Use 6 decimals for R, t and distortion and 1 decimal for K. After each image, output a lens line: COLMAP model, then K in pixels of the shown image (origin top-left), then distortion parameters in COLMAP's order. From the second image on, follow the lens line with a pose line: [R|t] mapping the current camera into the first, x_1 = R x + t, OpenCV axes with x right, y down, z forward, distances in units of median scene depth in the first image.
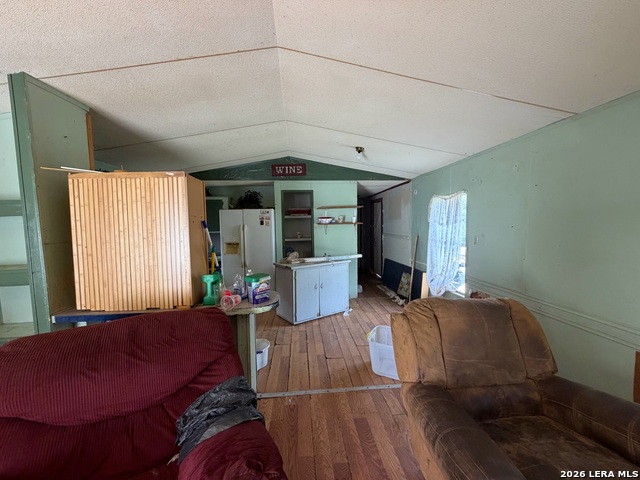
lens RADIAL K [[254.1, 0, 320.1], [0, 254.1, 239.8], [0, 0, 1]] dist [0.000231, -0.000075]
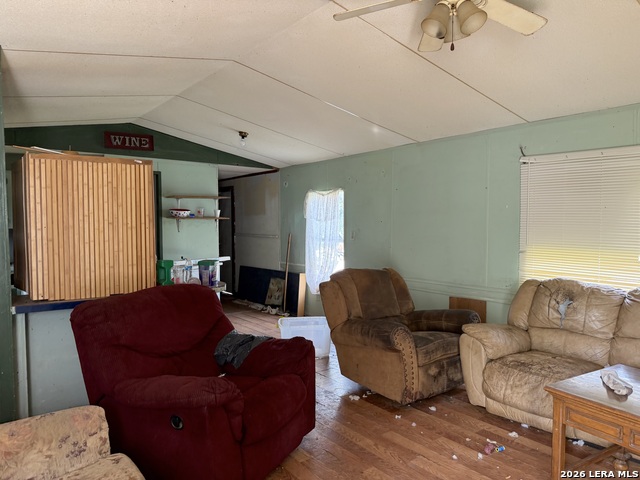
lens RADIAL K [[439.8, 0, 325.0], [0, 439.8, 243.9], [0, 0, 1]] dist [0.023203, -0.007487]
pose [[0.835576, -0.010188, 0.549281, -0.436633], [0.021632, 0.999663, -0.014366, 0.054113], [-0.548949, 0.023886, 0.835514, -0.420712]]
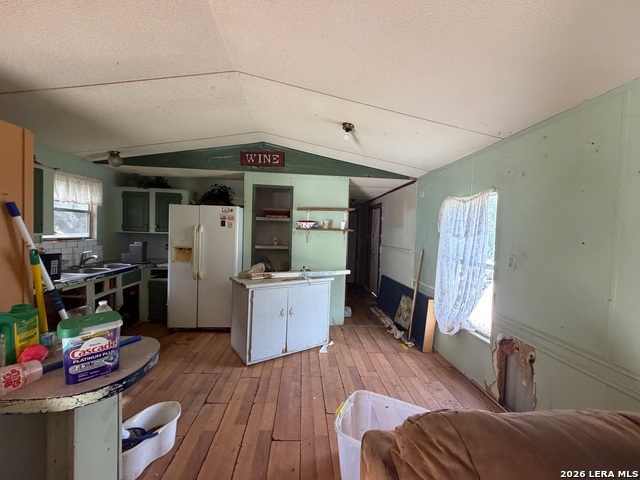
lens RADIAL K [[254.1, 0, 318.7], [0, 254.1, 240.0], [0, 0, 1]] dist [0.000231, -0.000075]
pose [[0.998746, 0.047673, -0.015277, 0.093852], [-0.048143, 0.998326, -0.032053, -0.006645], [0.013723, 0.032749, 0.999369, 0.271819]]
